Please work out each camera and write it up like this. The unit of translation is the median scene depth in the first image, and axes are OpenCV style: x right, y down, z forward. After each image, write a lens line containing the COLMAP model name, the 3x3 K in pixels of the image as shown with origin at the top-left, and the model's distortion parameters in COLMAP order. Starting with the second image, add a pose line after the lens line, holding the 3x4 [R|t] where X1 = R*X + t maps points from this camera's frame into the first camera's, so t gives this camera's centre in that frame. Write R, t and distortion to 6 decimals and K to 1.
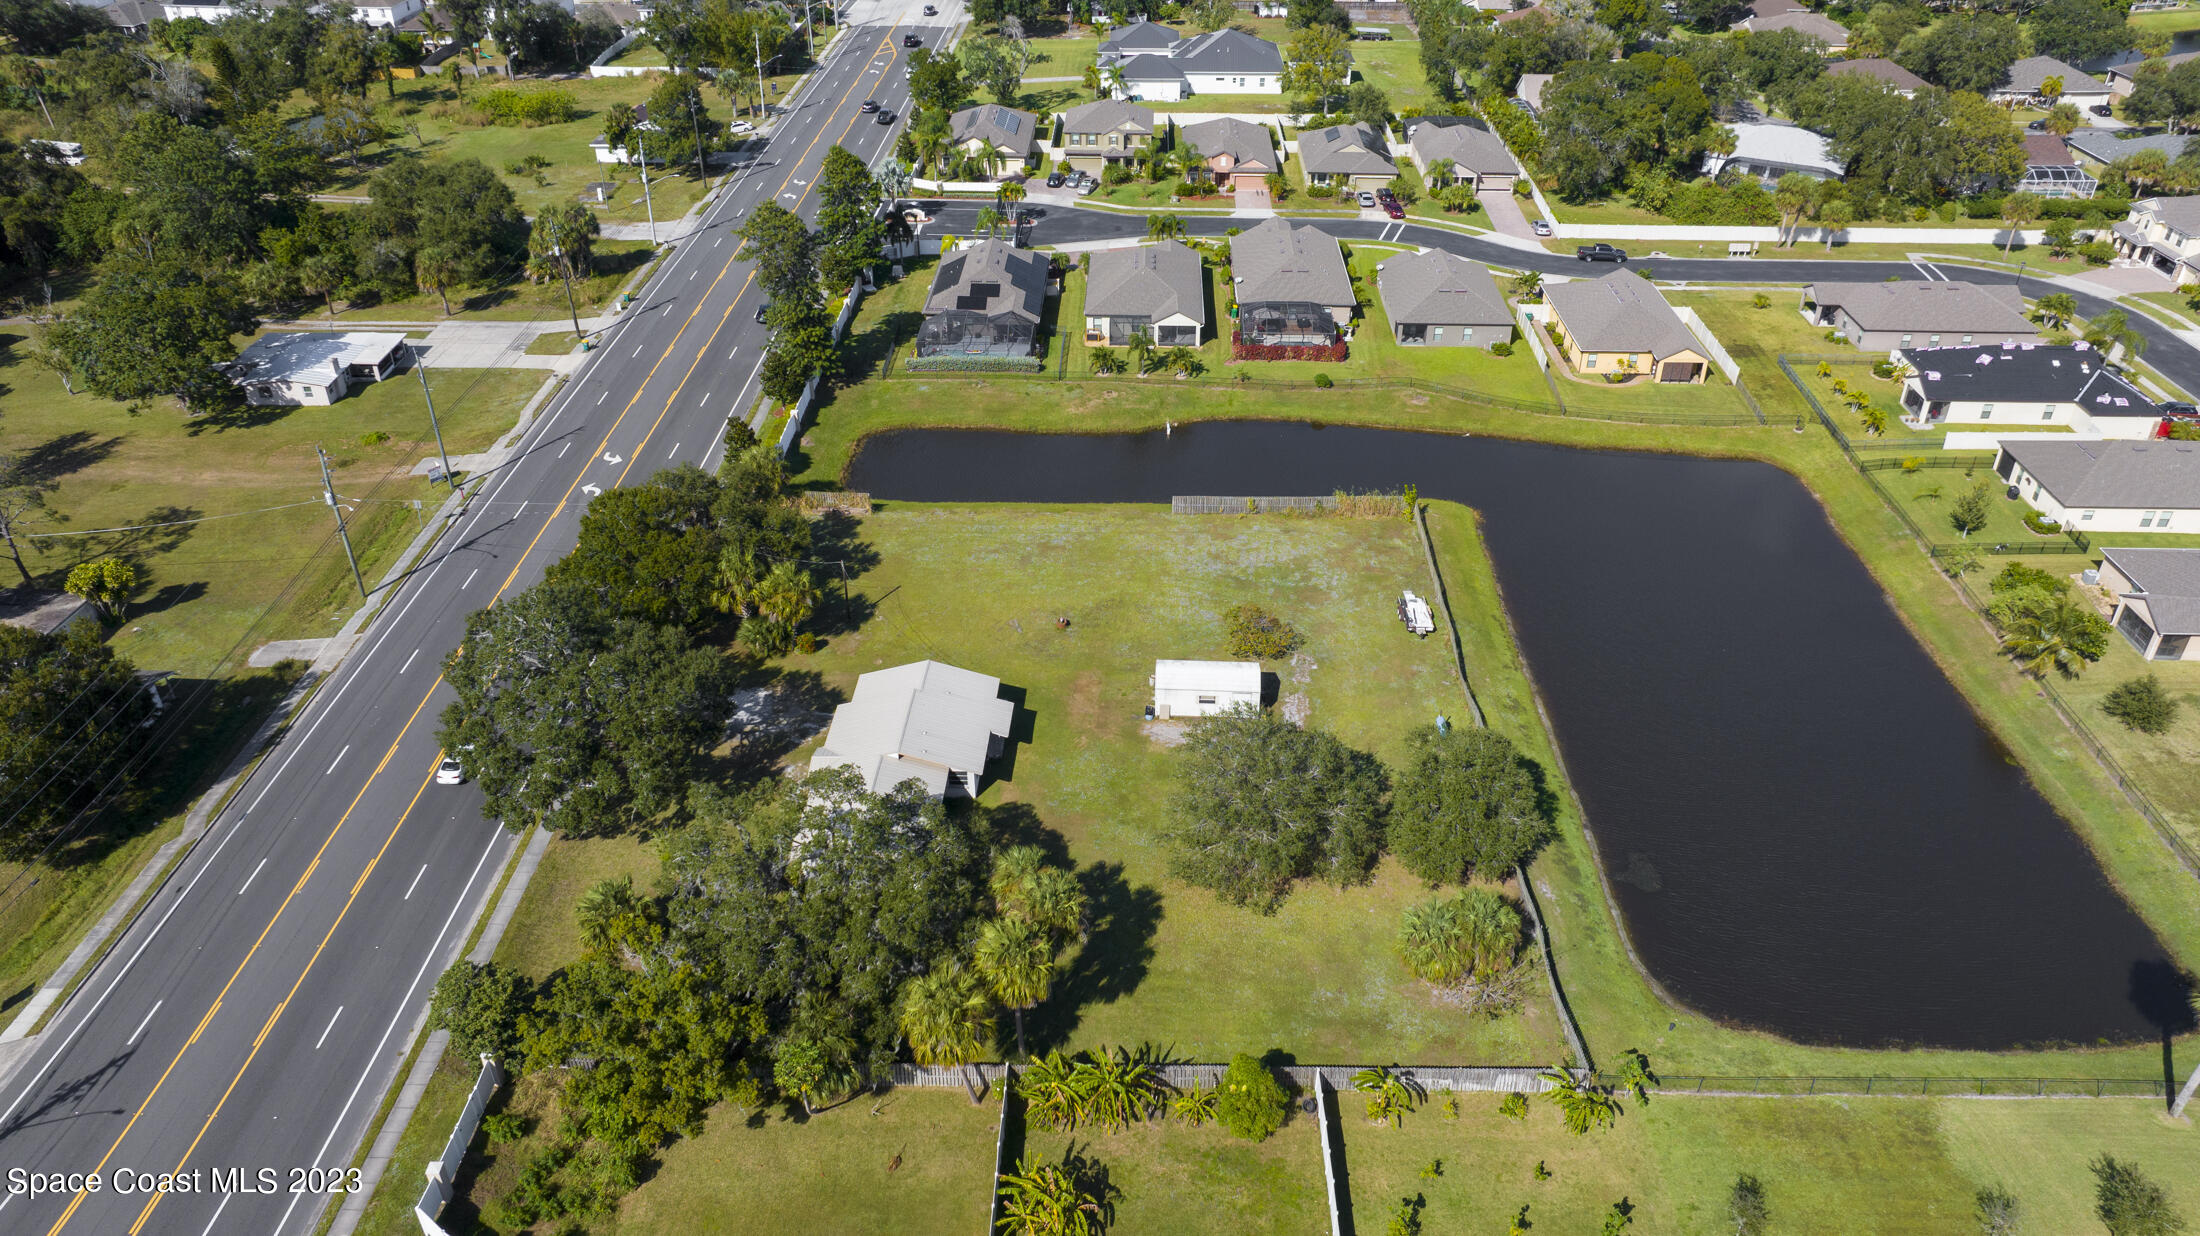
lens RADIAL K [[1536.2, 0, 1110.3], [0, 1536.2, 616.9], [0, 0, 1]] dist [-0.022462, 0.012060]
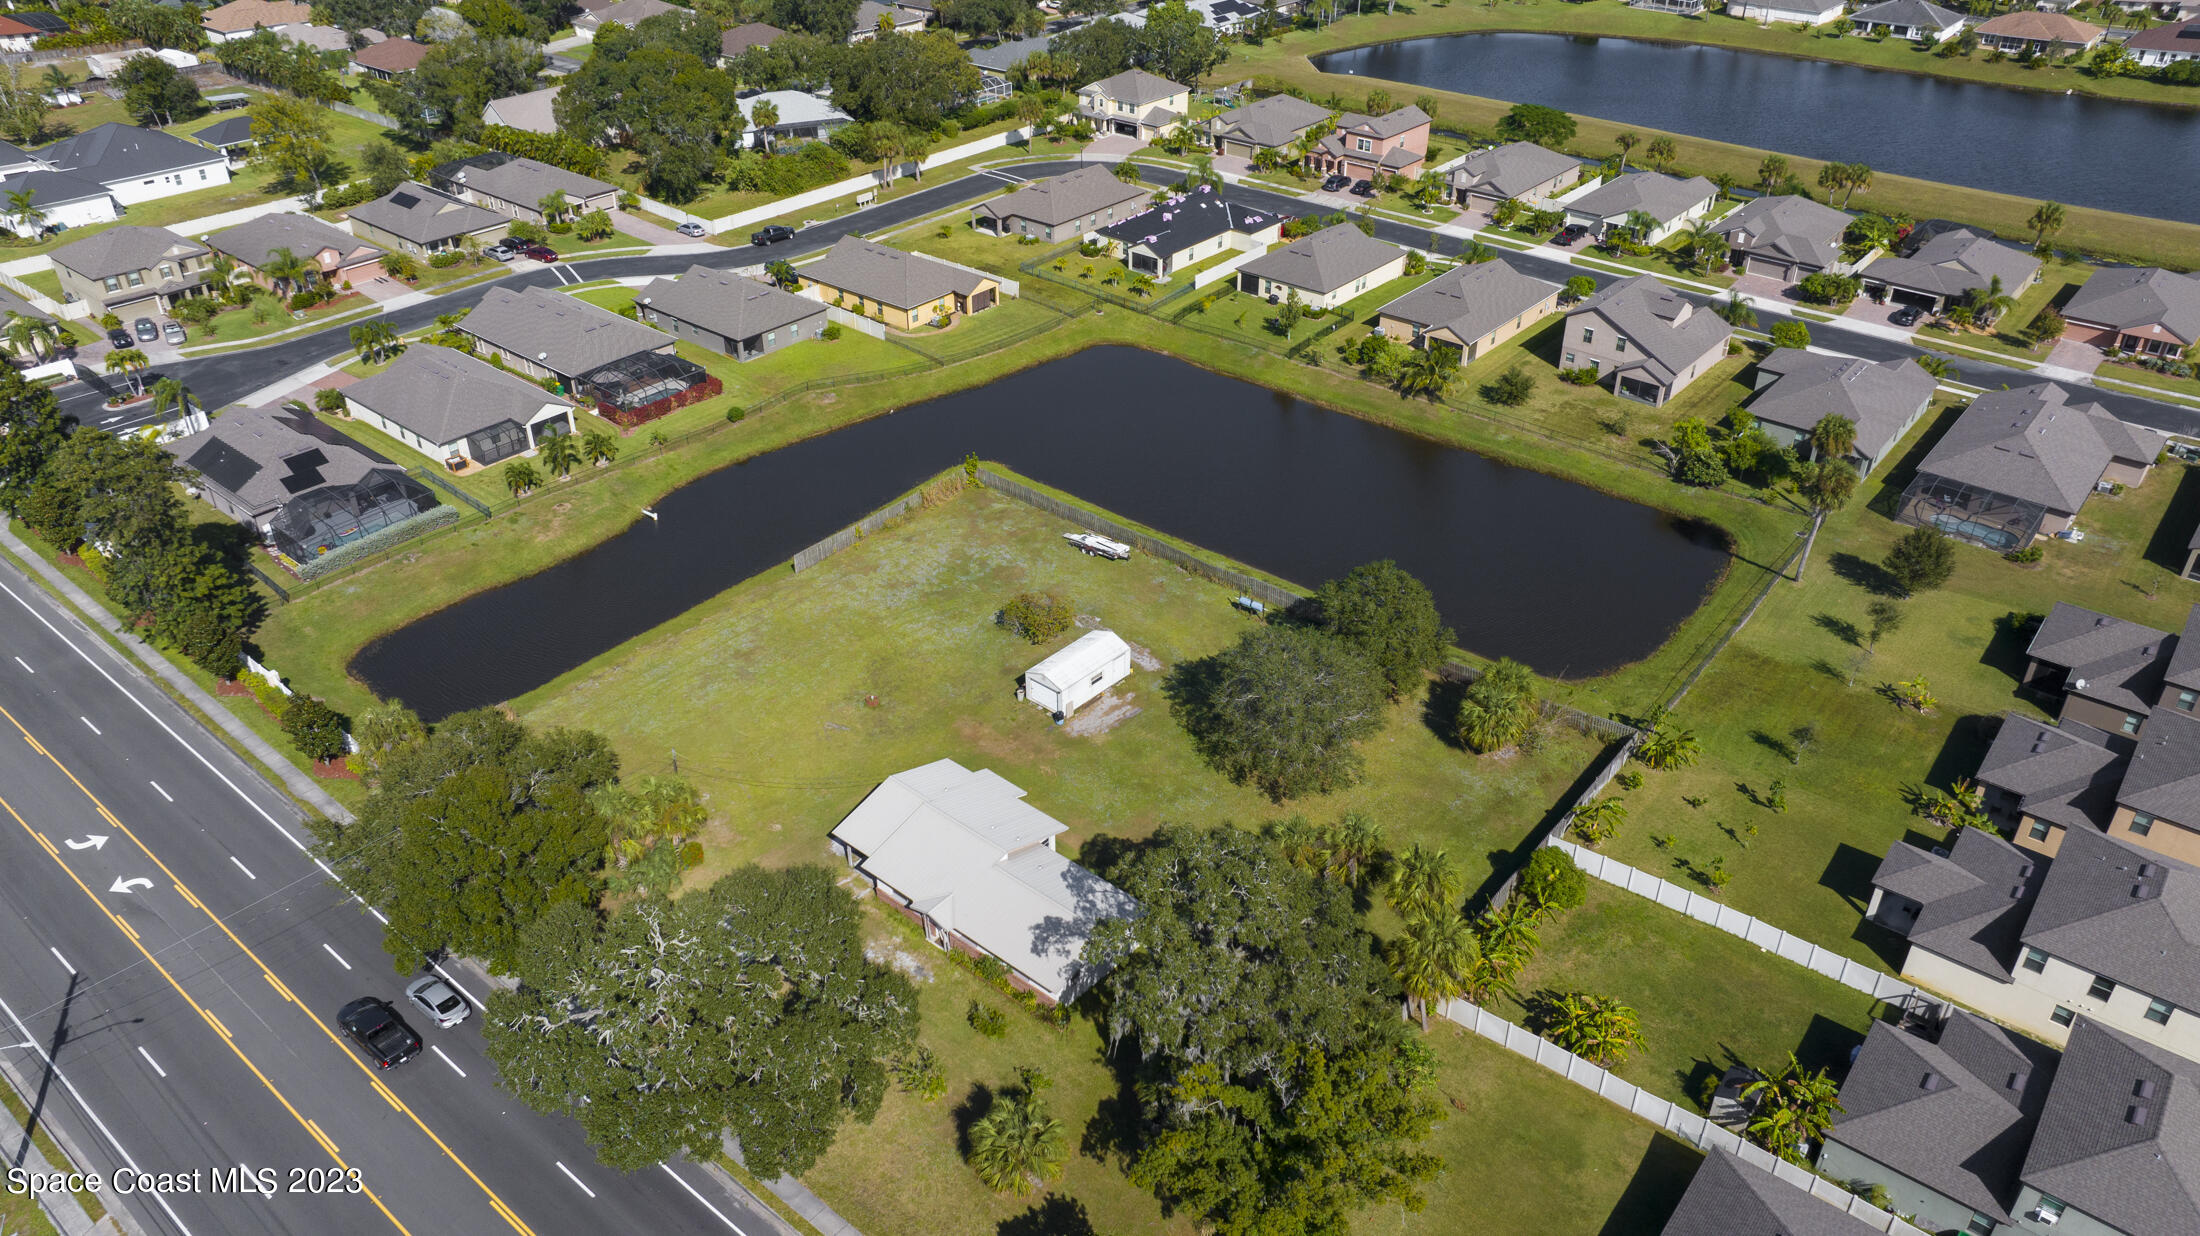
lens RADIAL K [[1536.2, 0, 1110.3], [0, 1536.2, 616.9], [0, 0, 1]] dist [-0.022462, 0.012060]
pose [[0.616696, -0.419499, 0.666113, -0.392829], [0.421180, 0.890709, 0.171010, -0.101439], [-0.665052, 0.175092, 0.725981, 0.159385]]
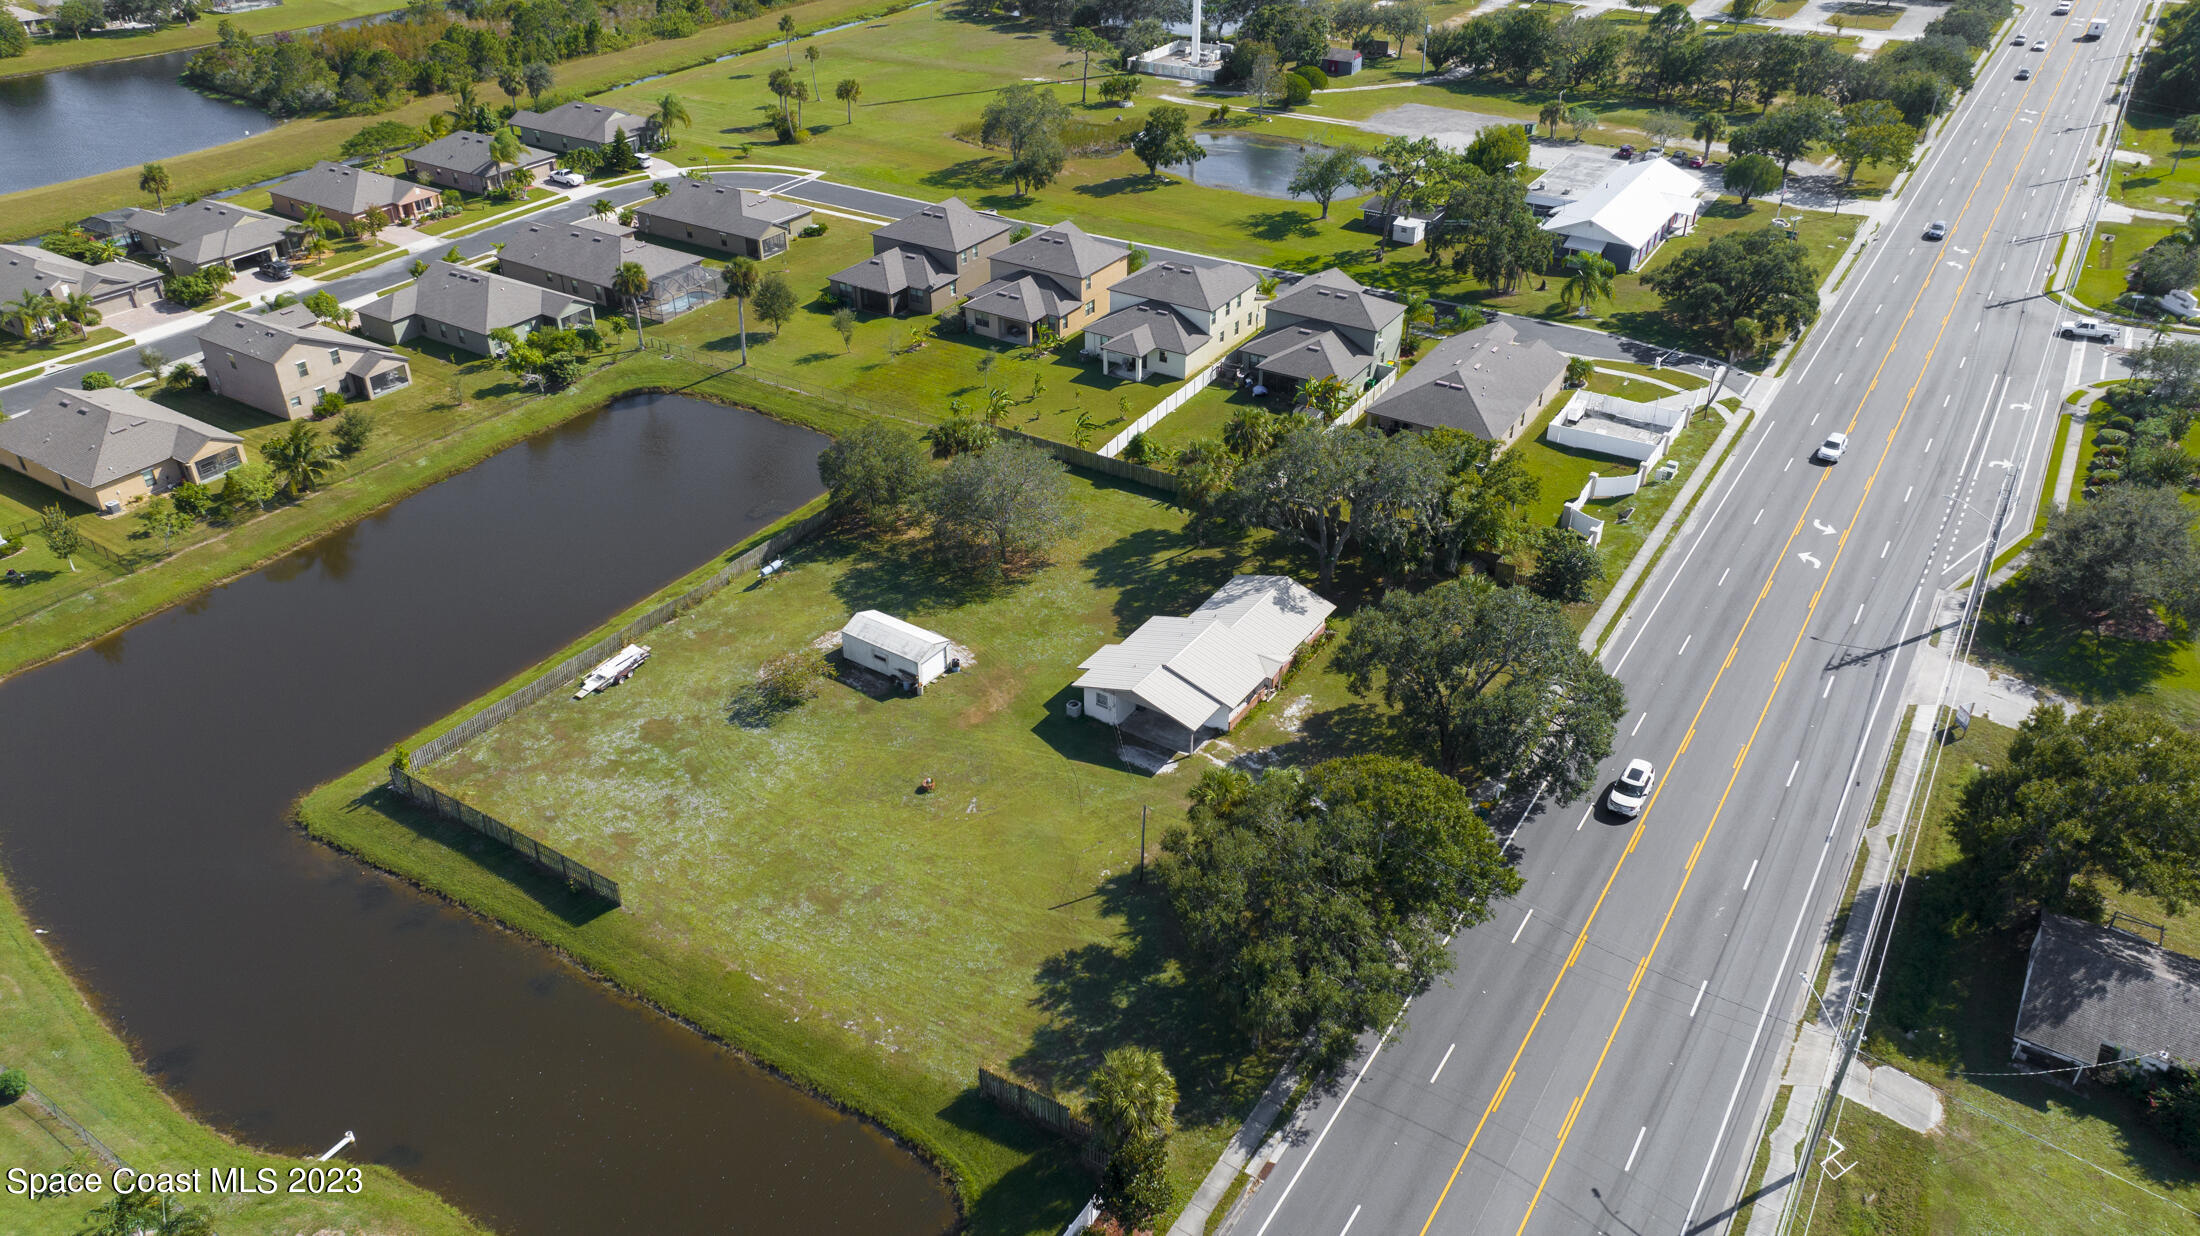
lens RADIAL K [[1536.2, 0, 1110.3], [0, 1536.2, 616.9], [0, 0, 1]] dist [-0.022462, 0.012060]
pose [[-0.858357, -0.274493, 0.433449, -0.335059], [0.274657, 0.467740, 0.840109, -0.527113], [-0.433345, 0.840163, -0.326096, 0.838222]]
